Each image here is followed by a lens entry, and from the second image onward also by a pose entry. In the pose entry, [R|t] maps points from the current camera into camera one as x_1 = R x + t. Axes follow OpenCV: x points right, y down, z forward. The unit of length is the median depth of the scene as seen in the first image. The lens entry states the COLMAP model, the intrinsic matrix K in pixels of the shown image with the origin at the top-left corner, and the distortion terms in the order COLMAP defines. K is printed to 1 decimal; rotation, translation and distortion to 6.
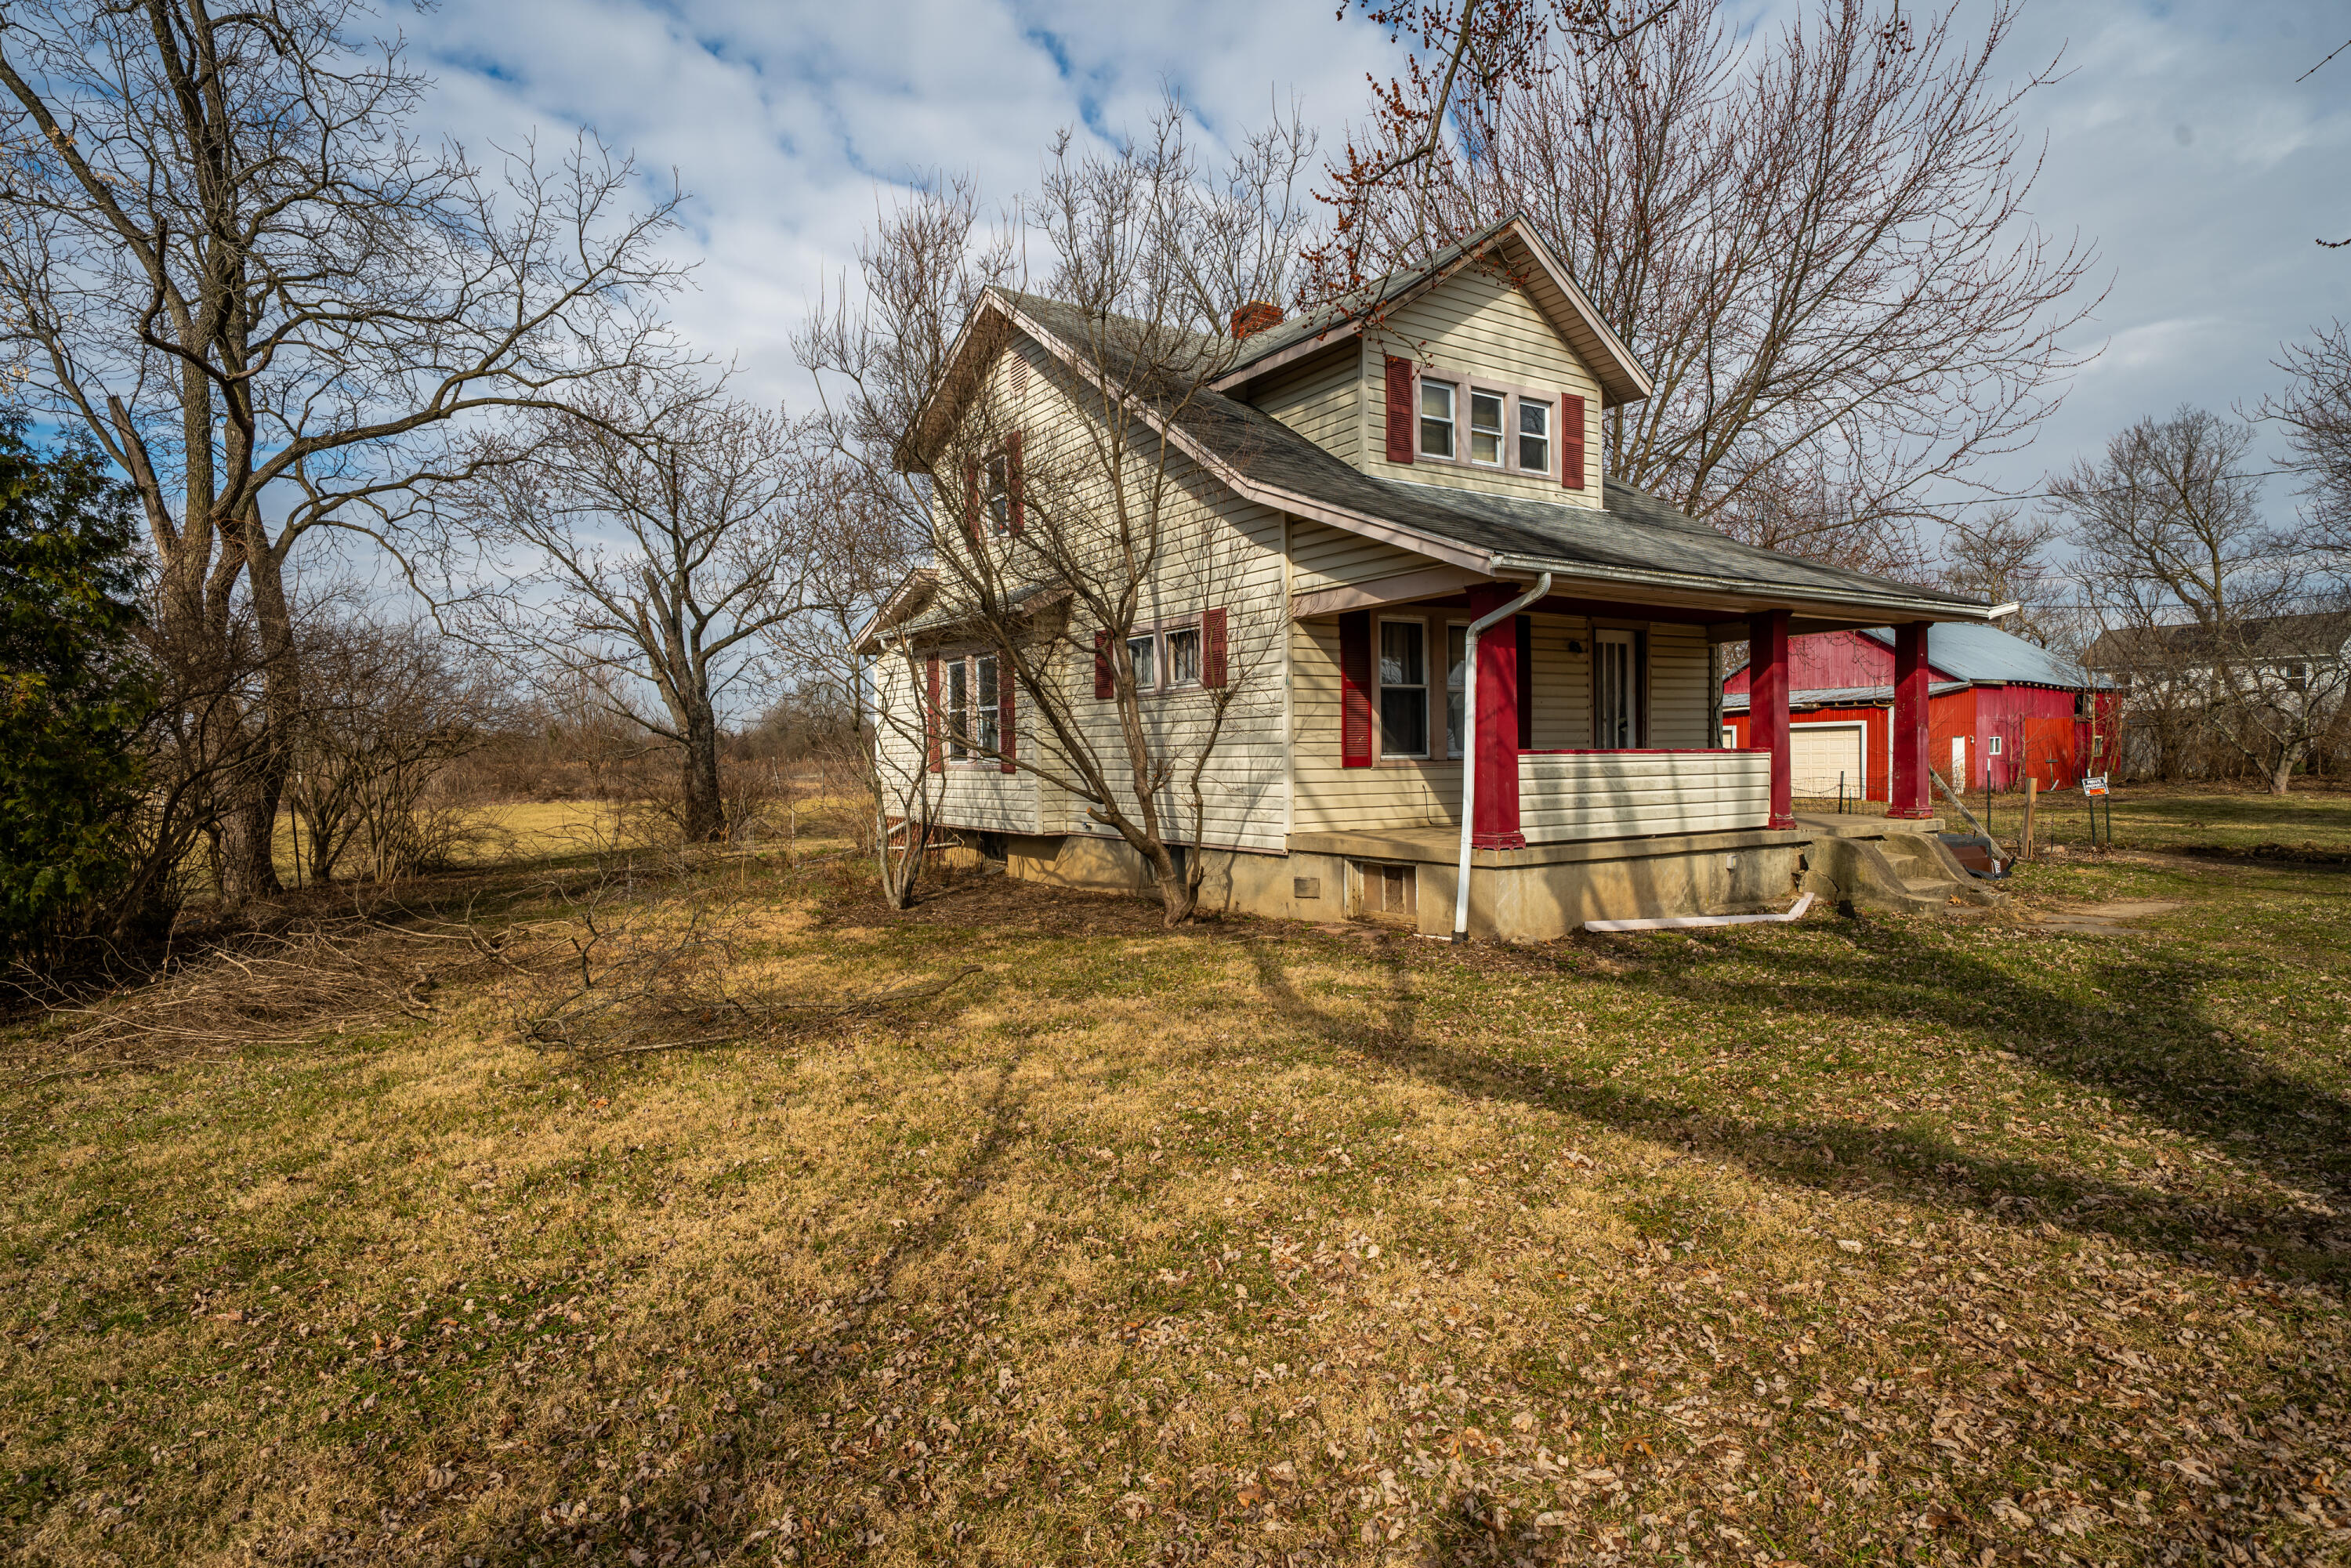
lens RADIAL K [[1247.3, 0, 1173.6], [0, 1247.3, 779.9], [0, 0, 1]] dist [0.009176, -0.003314]
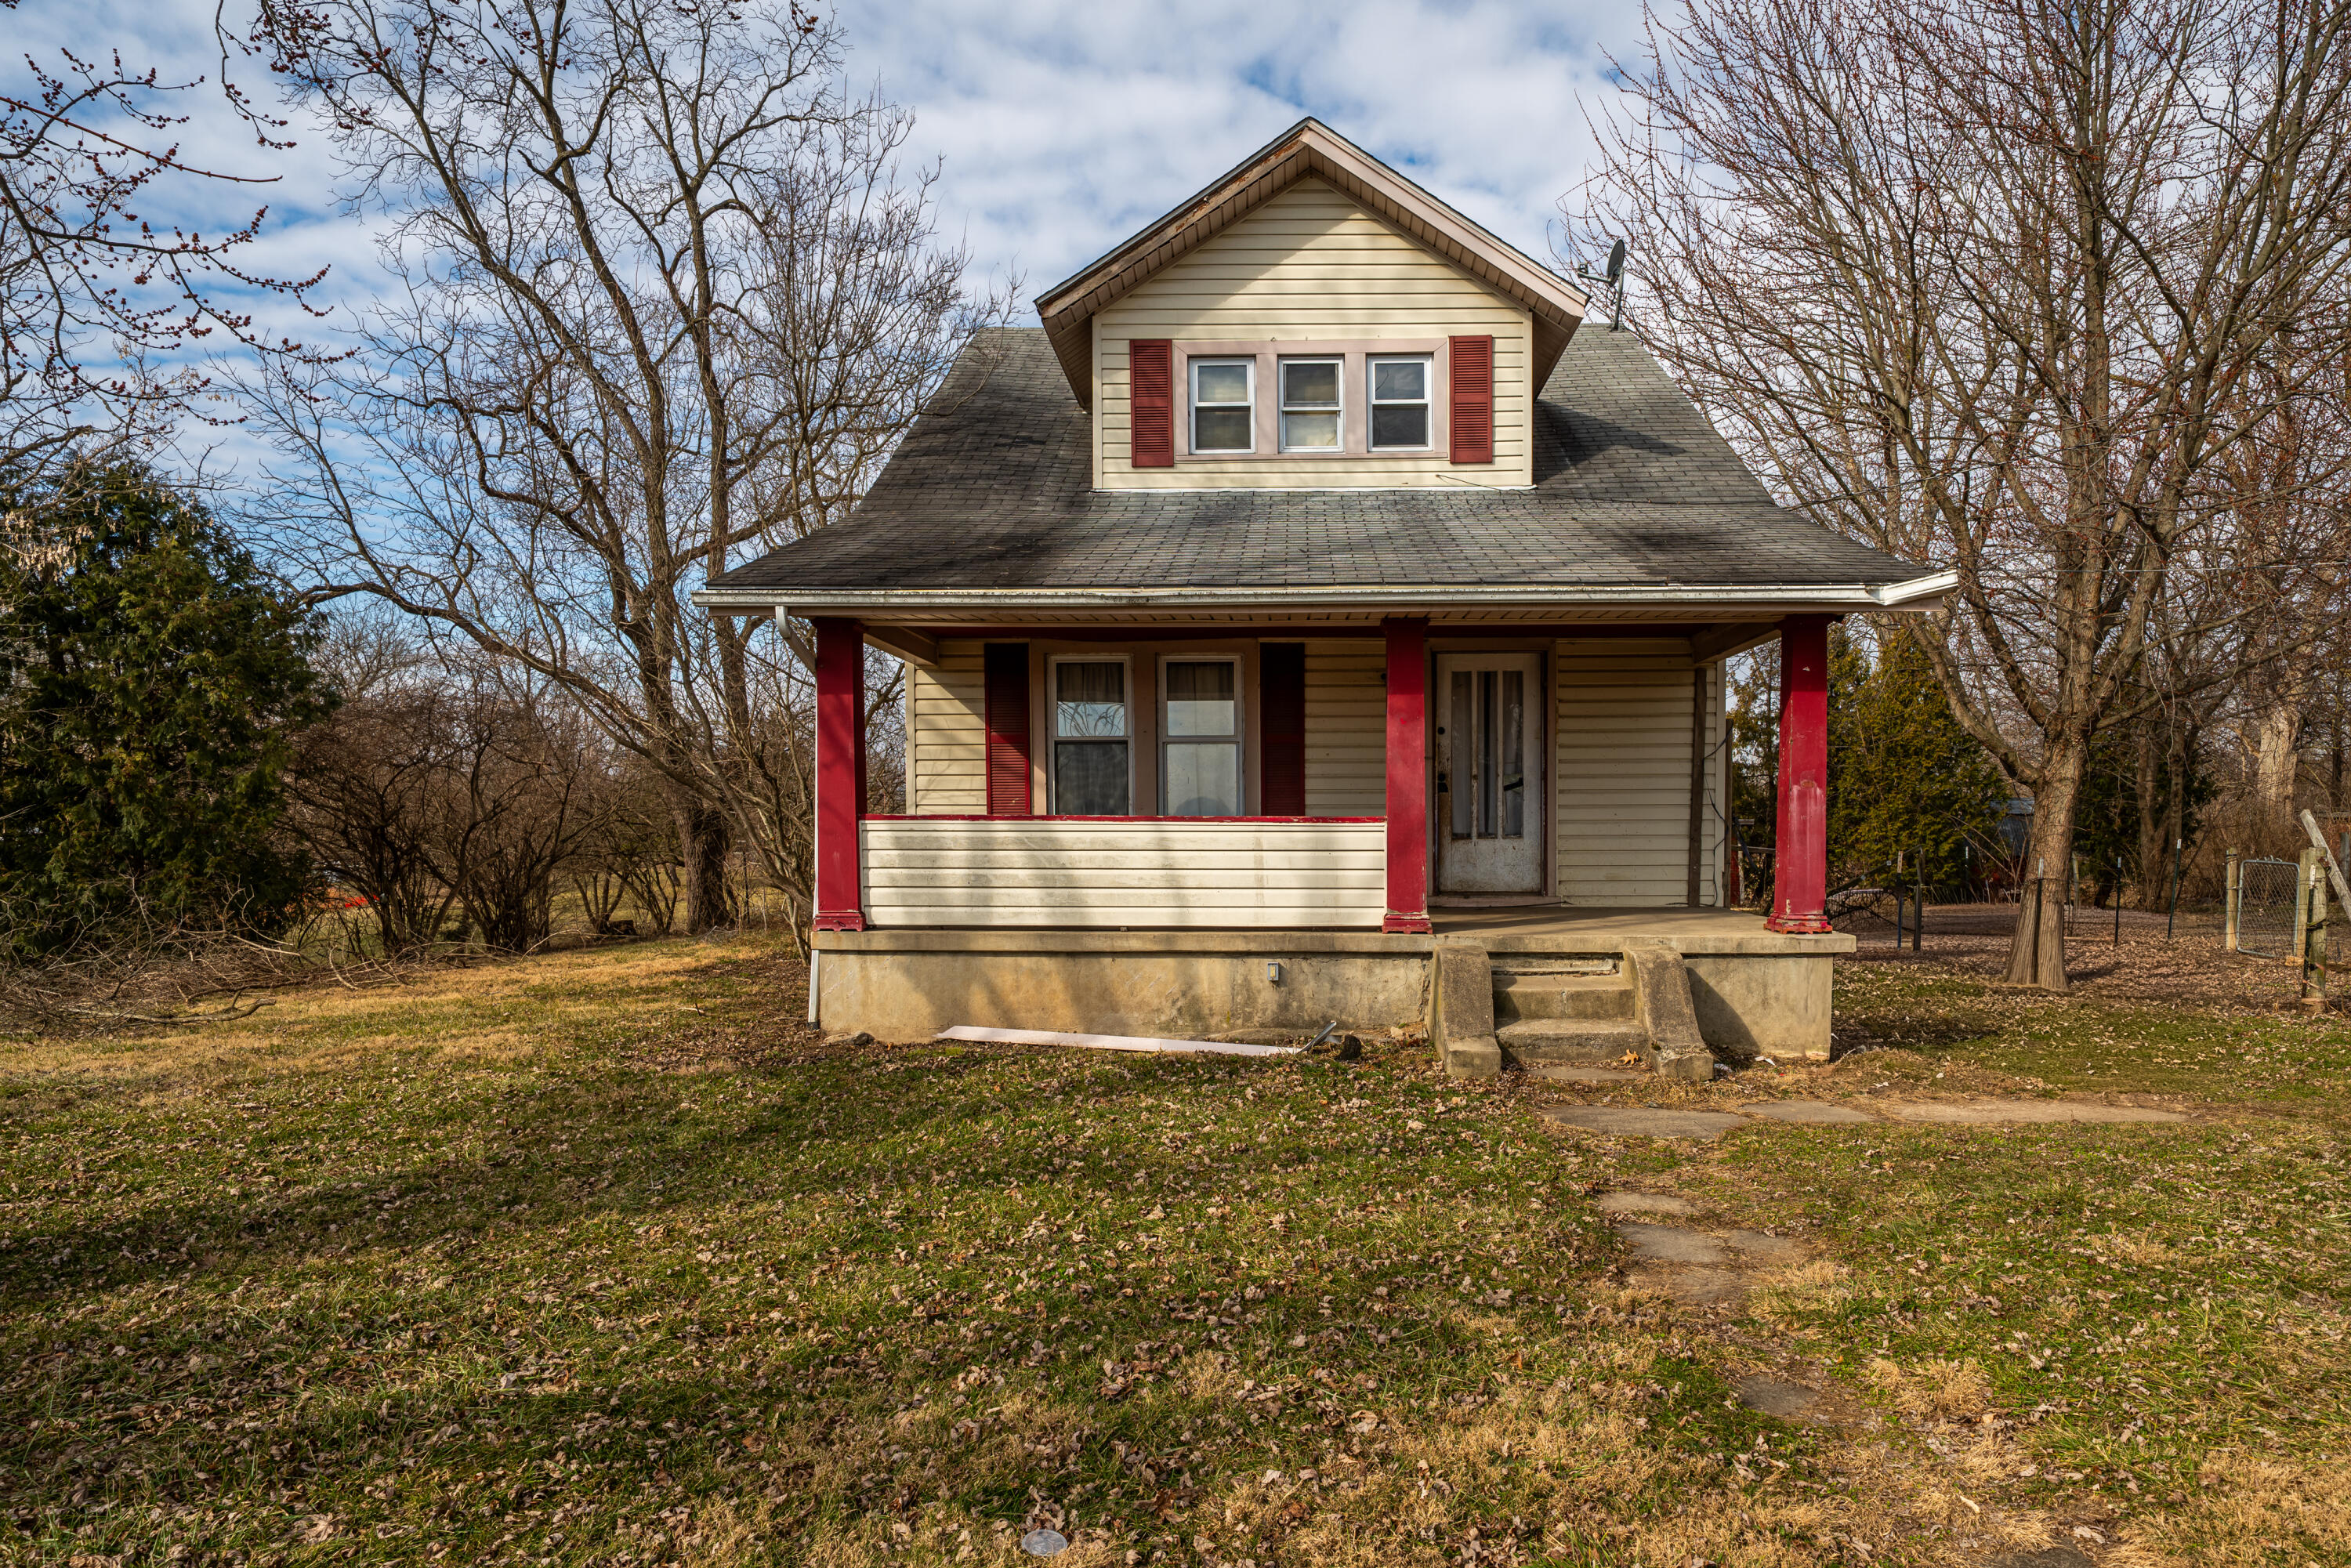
lens RADIAL K [[1345.0, 0, 1171.2], [0, 1345.0, 874.0], [0, 0, 1]] dist [-0.002909, -0.000286]
pose [[0.824869, 0.035711, -0.564195, 0.704786], [-0.021757, 0.999269, 0.031441, -0.012567], [0.564906, -0.013660, 0.825042, 0.267556]]
